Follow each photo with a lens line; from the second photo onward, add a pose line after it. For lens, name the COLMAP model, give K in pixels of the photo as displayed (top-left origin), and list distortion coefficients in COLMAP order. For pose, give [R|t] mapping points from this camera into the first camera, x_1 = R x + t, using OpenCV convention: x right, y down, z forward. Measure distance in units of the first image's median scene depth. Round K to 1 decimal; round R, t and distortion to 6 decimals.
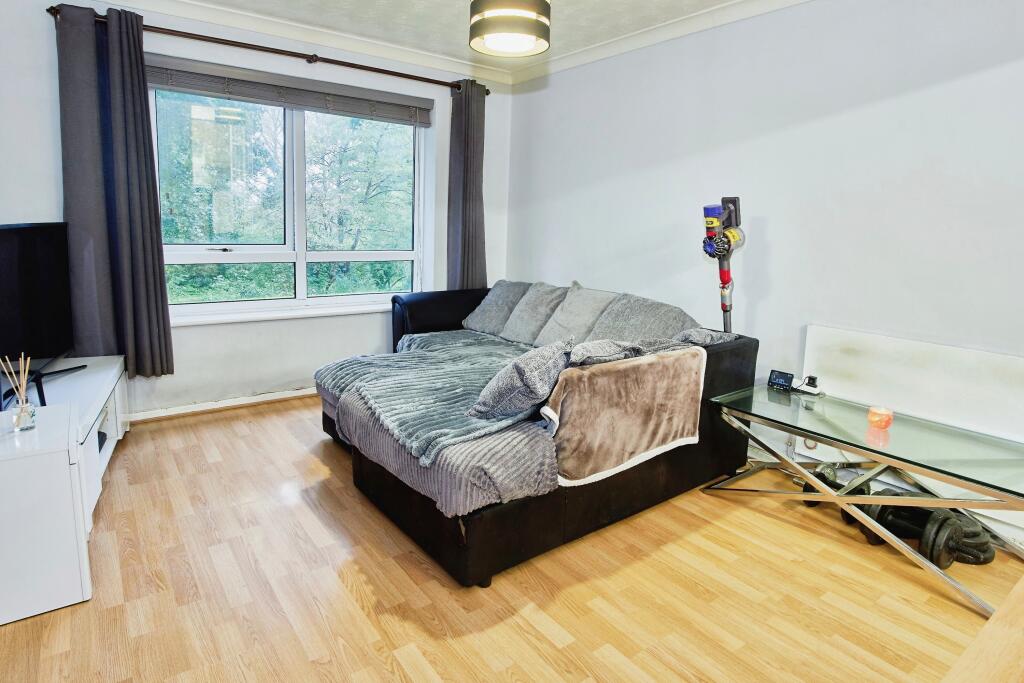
lens RADIAL K [[570.2, 0, 528.5], [0, 570.2, 371.7], [0, 0, 1]] dist [-0.017747, 0.000879]
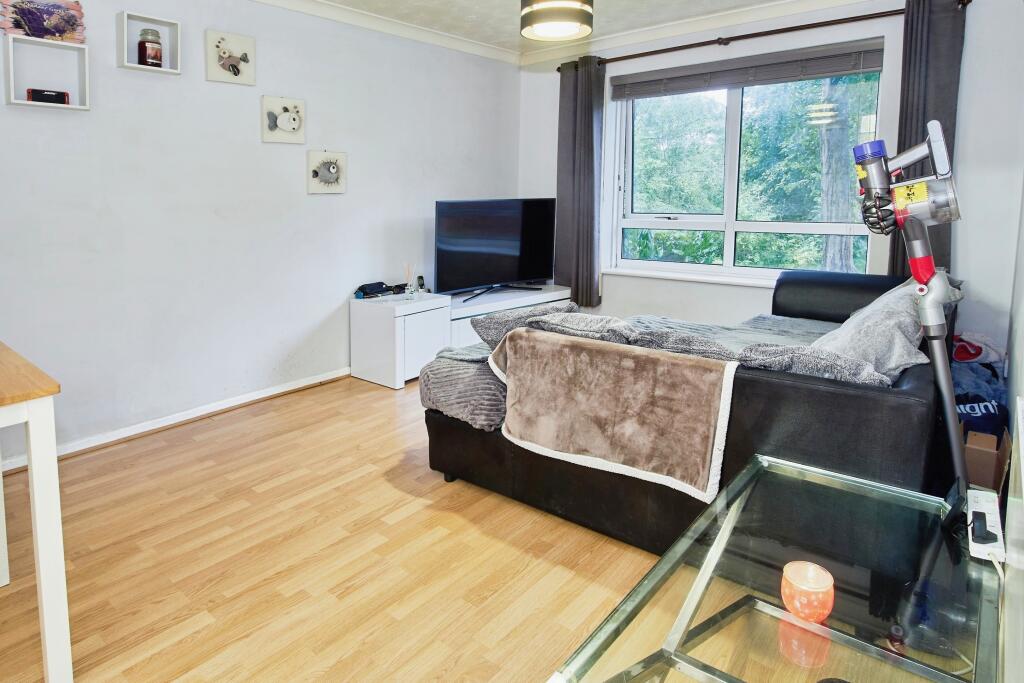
lens RADIAL K [[593.0, 0, 512.3], [0, 593.0, 317.4], [0, 0, 1]] dist [-0.024957, 0.000267]
pose [[0.222869, 0.165235, -0.960743, 0.817010], [-0.223150, 0.968010, 0.114719, -0.106255], [0.948964, 0.188822, 0.252612, 0.530727]]
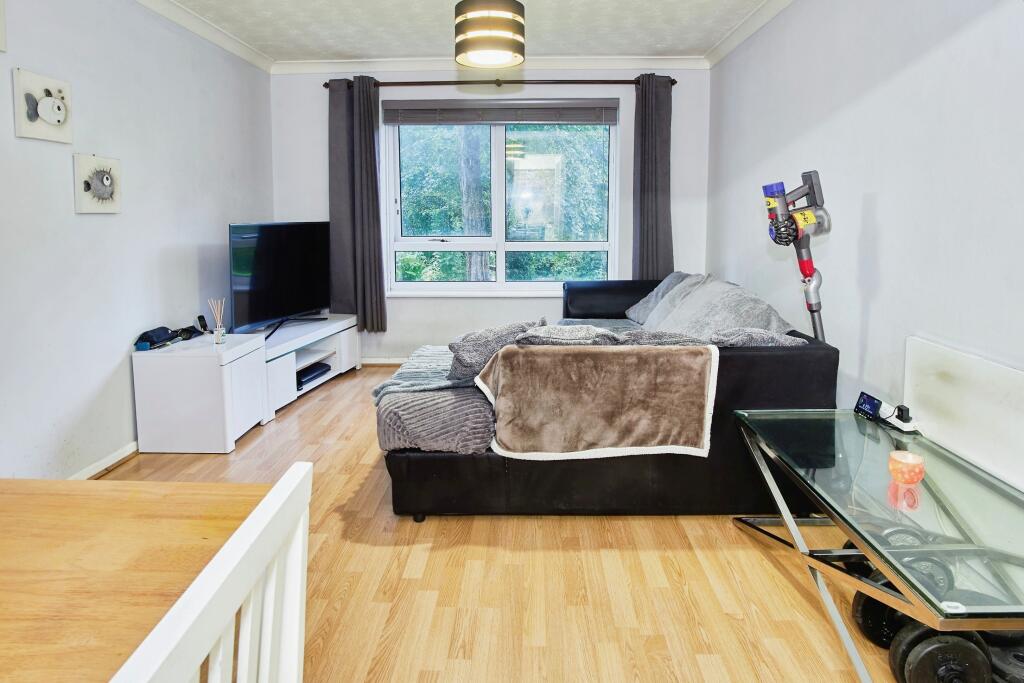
lens RADIAL K [[588.8, 0, 512.0], [0, 588.8, 341.5], [0, 0, 1]] dist [-0.018151, 0.001364]
pose [[0.780020, 0.098236, -0.617996, 0.561515], [-0.130469, 0.991427, -0.007079, -0.003357], [0.612002, 0.086151, 0.786150, 0.101046]]
